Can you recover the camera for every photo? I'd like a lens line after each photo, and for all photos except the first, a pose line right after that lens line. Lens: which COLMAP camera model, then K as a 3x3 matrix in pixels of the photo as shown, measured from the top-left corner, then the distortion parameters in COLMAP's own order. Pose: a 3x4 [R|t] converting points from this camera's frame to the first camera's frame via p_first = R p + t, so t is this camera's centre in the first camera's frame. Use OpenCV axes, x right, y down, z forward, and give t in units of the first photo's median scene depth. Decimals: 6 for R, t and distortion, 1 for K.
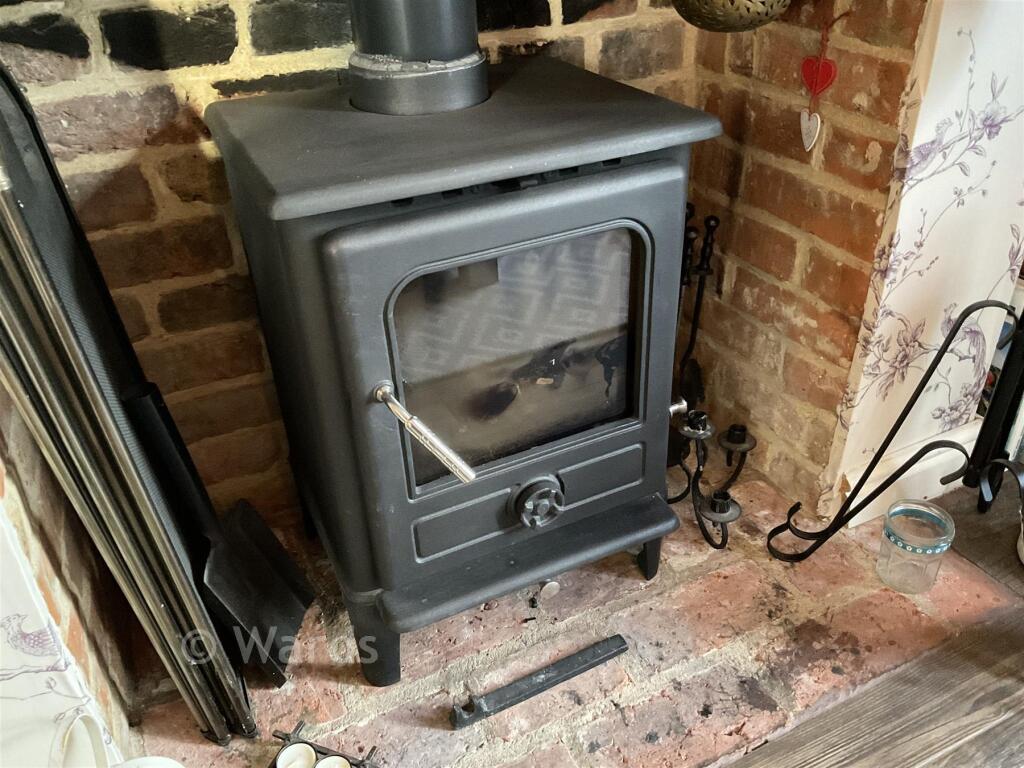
lens RADIAL K [[845.9, 0, 512.0], [0, 845.9, 384.0], [0, 0, 1]] dist [0.003385, 0.001839]
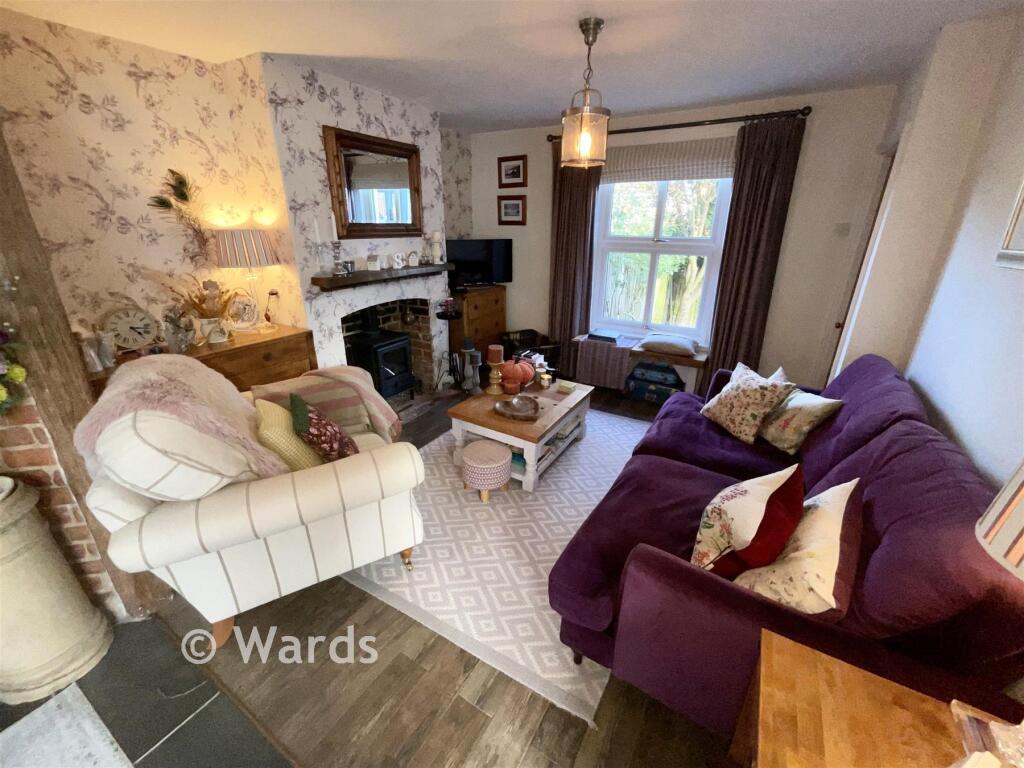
lens RADIAL K [[408.7, 0, 512.0], [0, 408.7, 384.0], [0, 0, 1]] dist [-0.008371, -0.000018]
pose [[0.826141, -0.157507, 0.541001, -1.008435], [0.263108, 0.956868, -0.123199, 0.782122], [-0.498262, 0.244122, 0.831949, -2.339570]]
